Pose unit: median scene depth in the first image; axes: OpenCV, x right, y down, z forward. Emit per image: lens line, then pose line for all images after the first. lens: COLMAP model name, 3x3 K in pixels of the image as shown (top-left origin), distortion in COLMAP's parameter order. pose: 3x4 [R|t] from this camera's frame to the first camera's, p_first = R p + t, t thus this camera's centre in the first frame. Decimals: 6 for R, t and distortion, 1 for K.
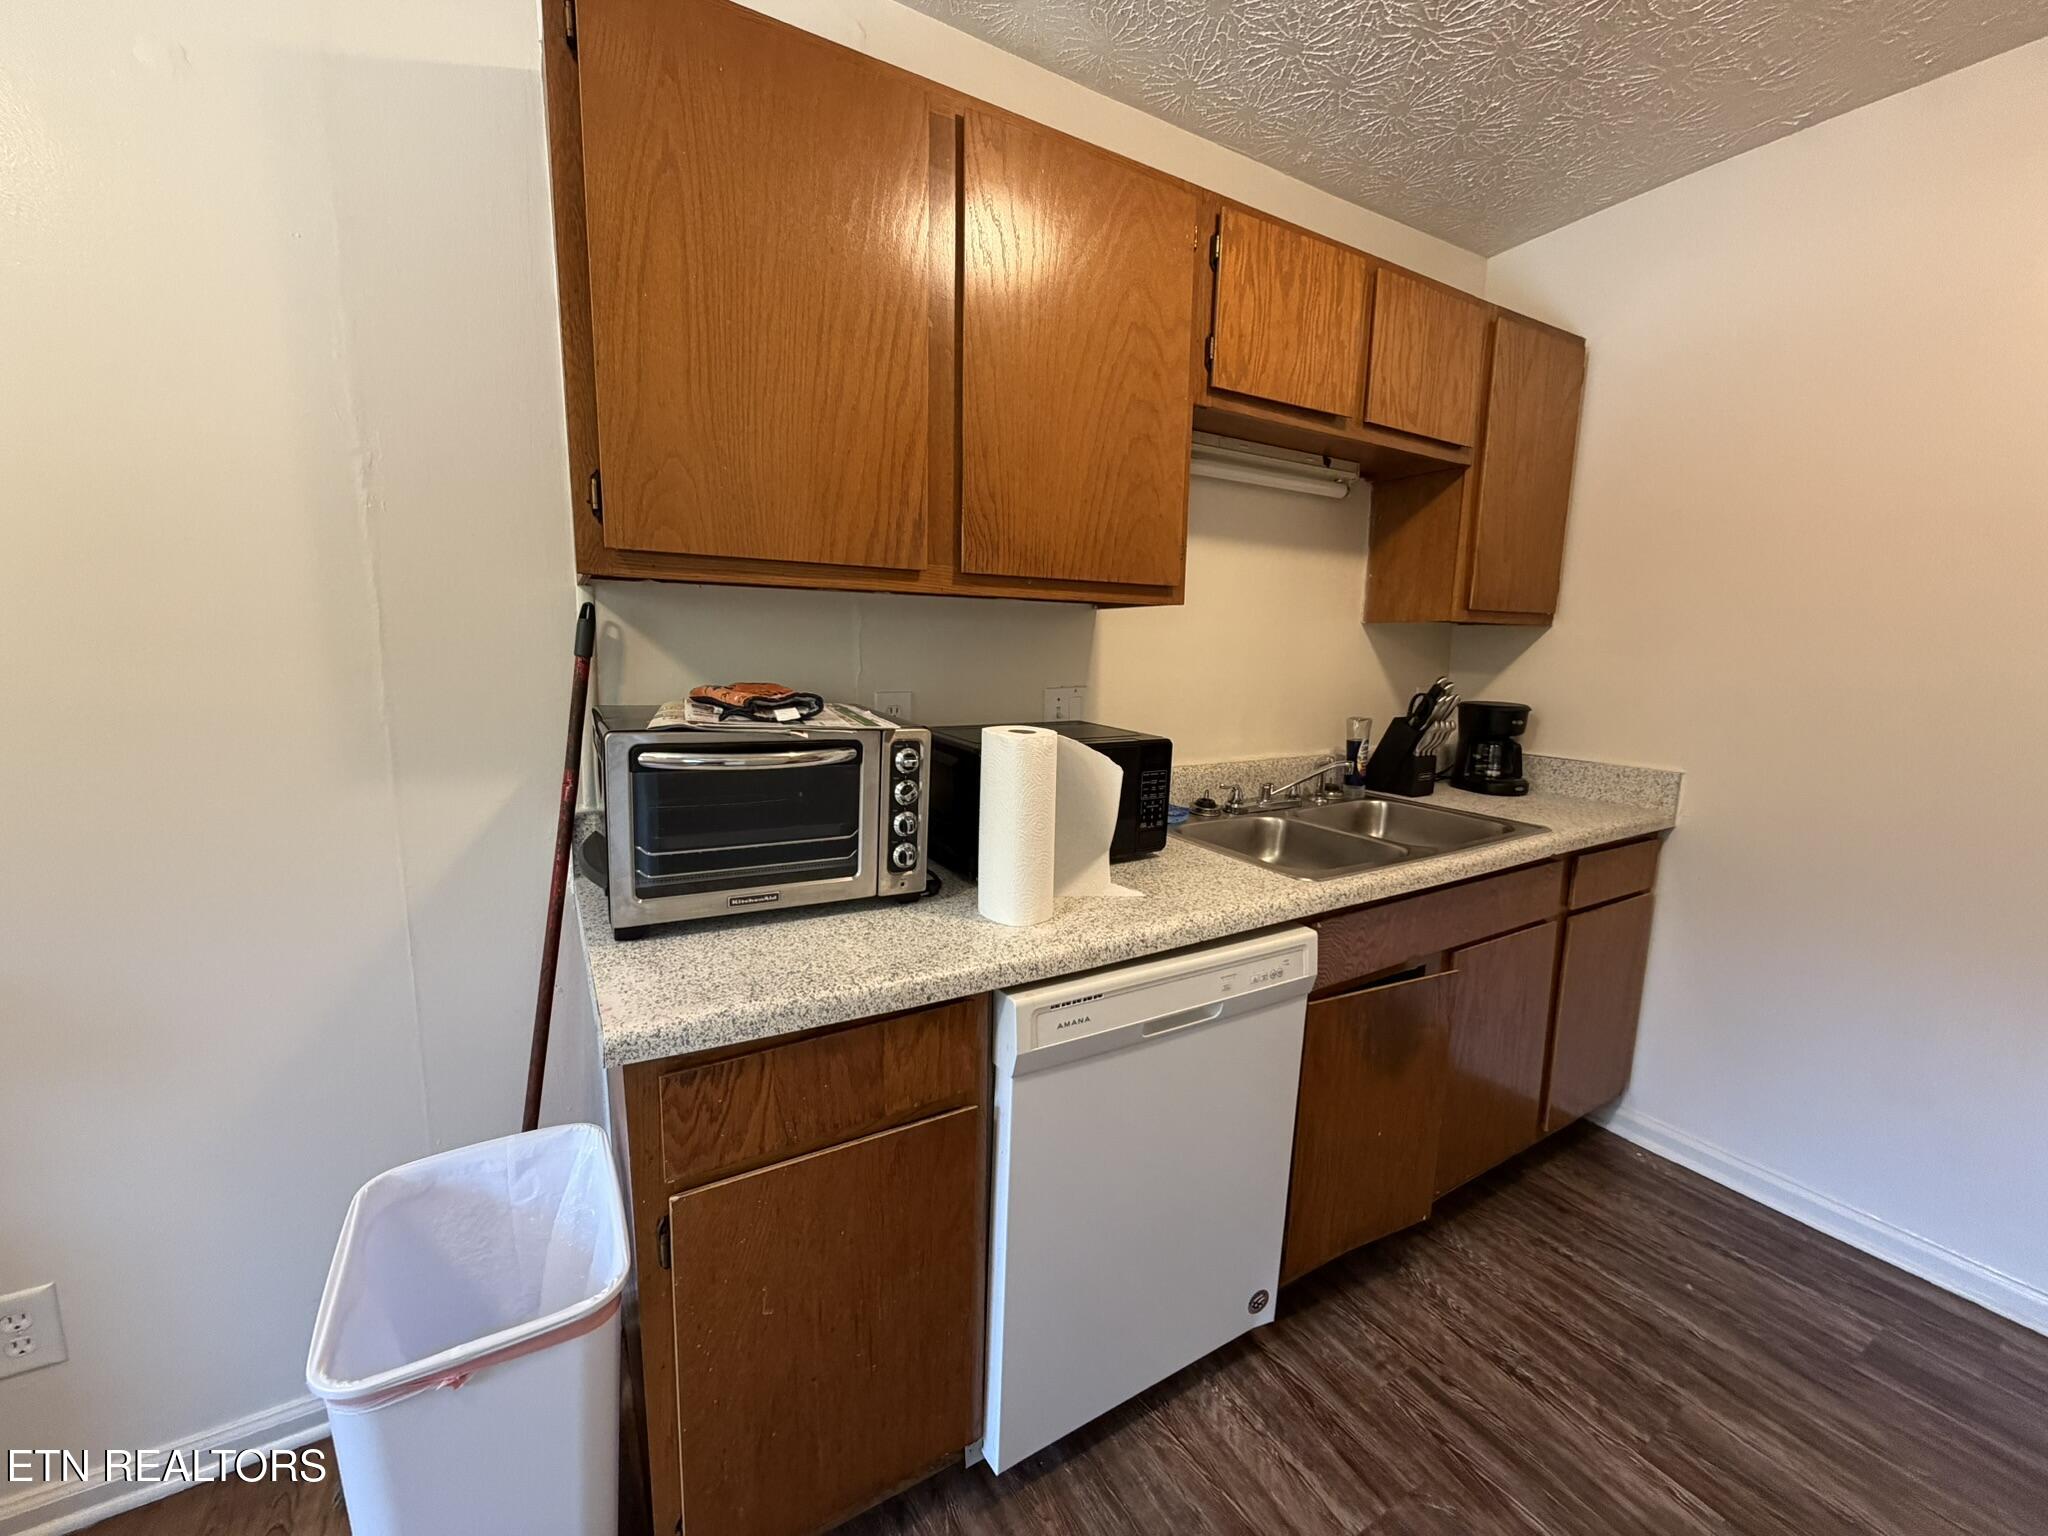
lens RADIAL K [[815.7, 0, 1021.1], [0, 815.7, 762.5], [0, 0, 1]] dist [0.000885, 0.000148]
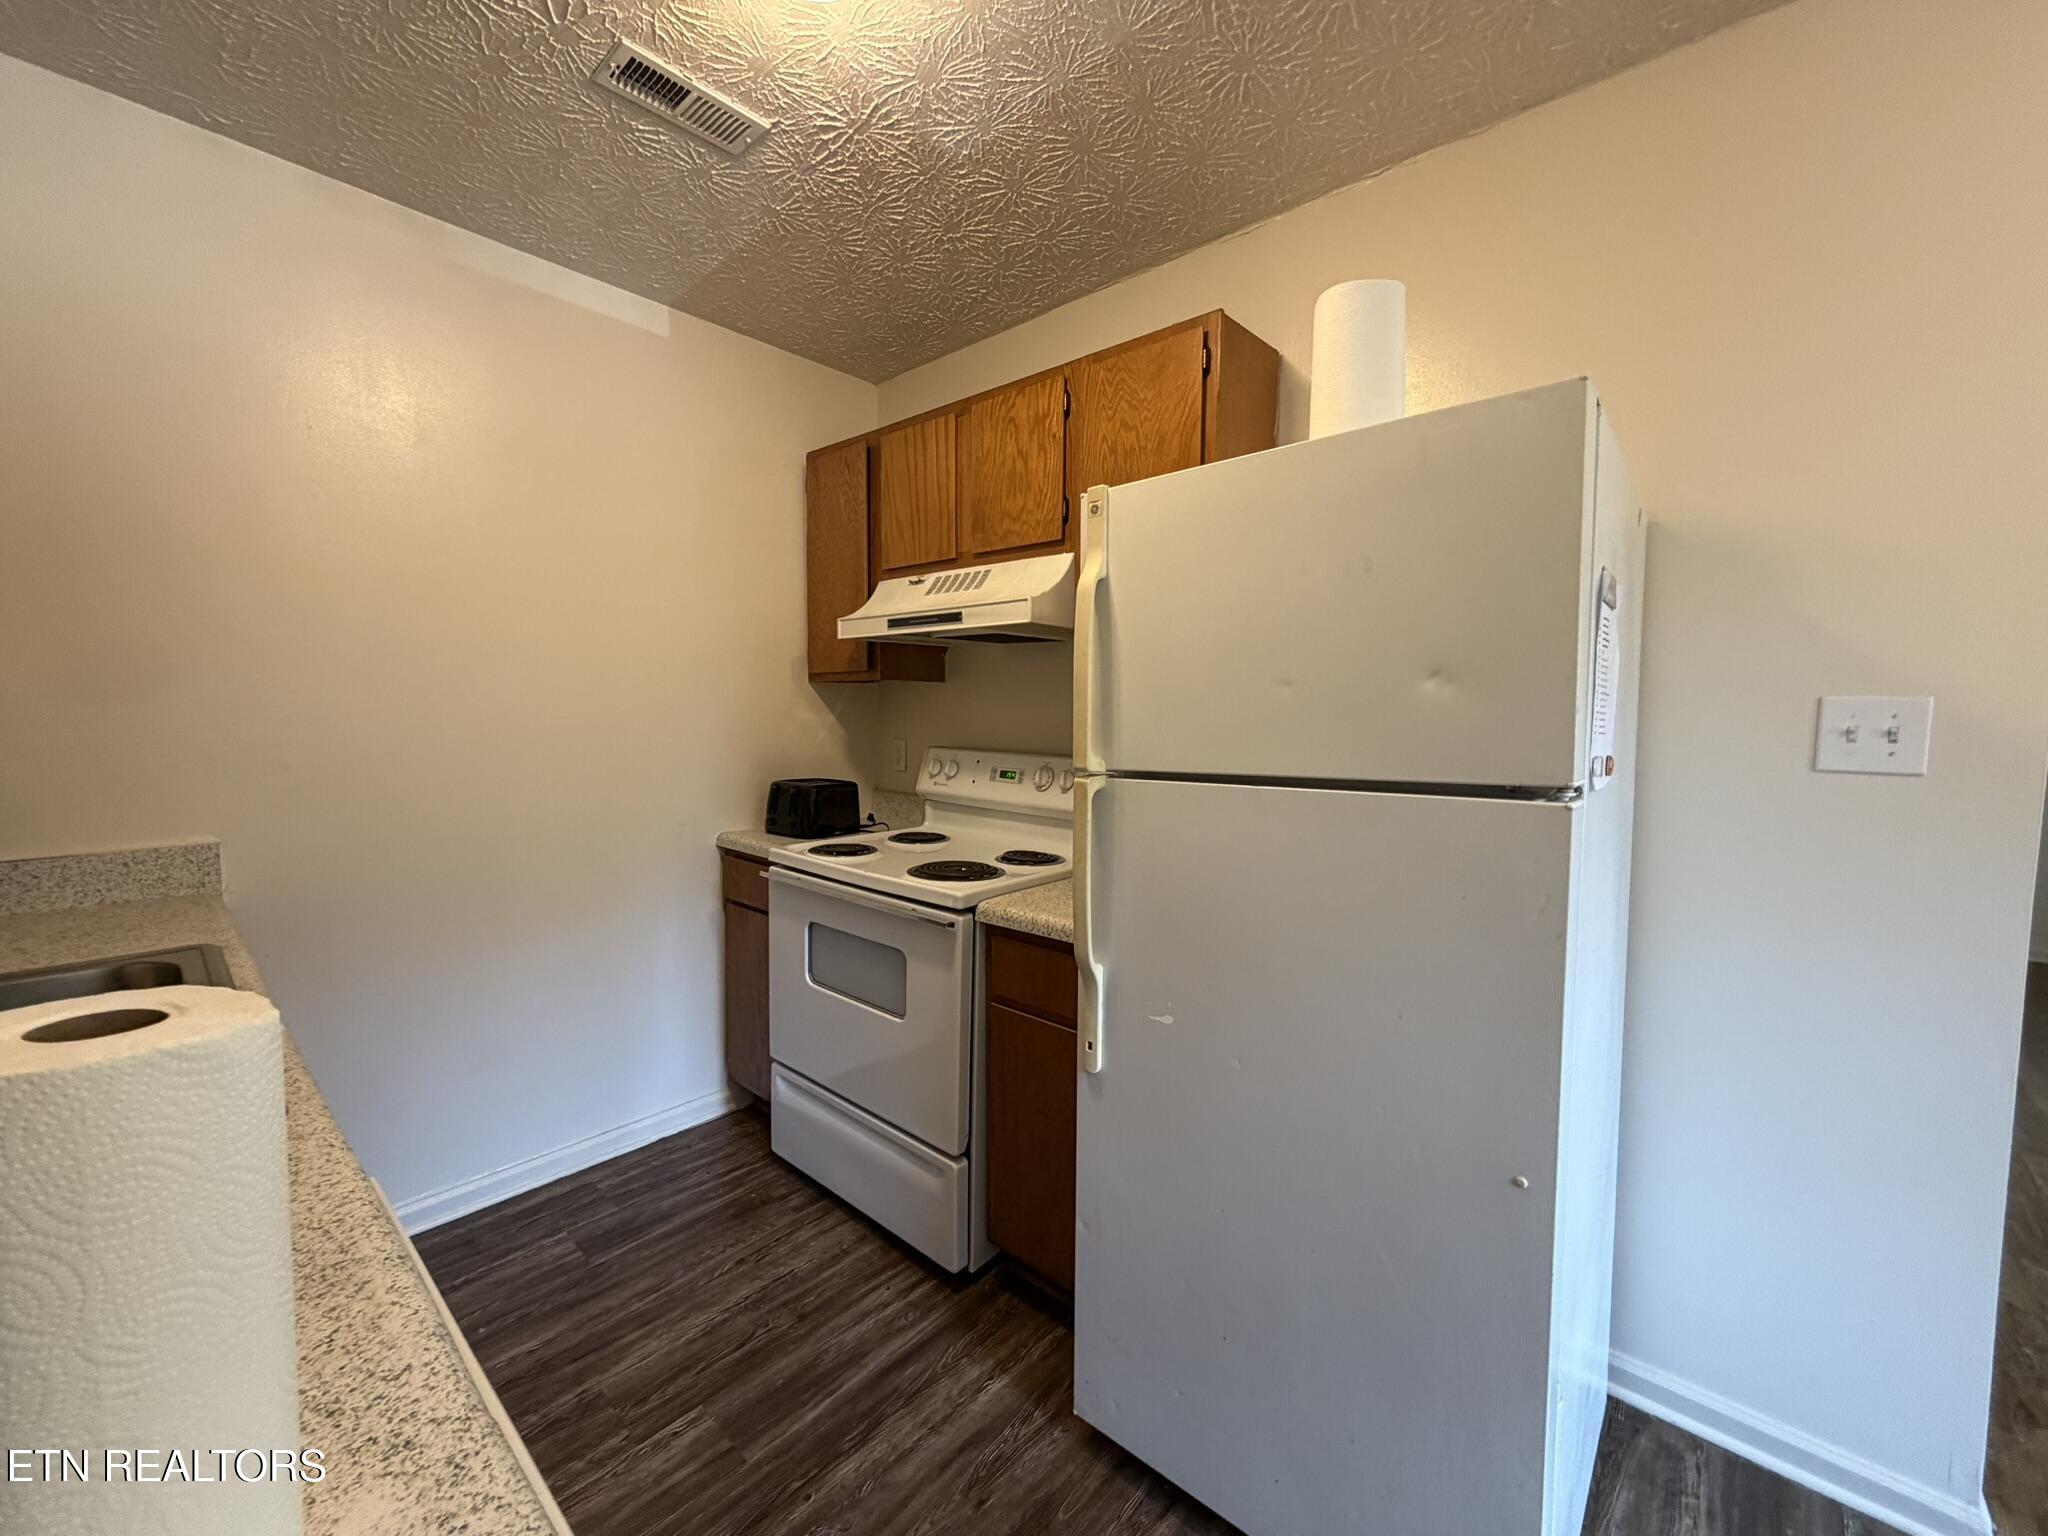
lens RADIAL K [[815.7, 0, 1017.7], [0, 815.7, 764.4], [0, 0, 1]] dist [0.000885, 0.000148]
pose [[-0.290066, -0.093118, 0.952465, -0.294781], [0.128817, 0.982399, 0.135275, -0.101563], [-0.948297, 0.161933, -0.272966, 0.611989]]
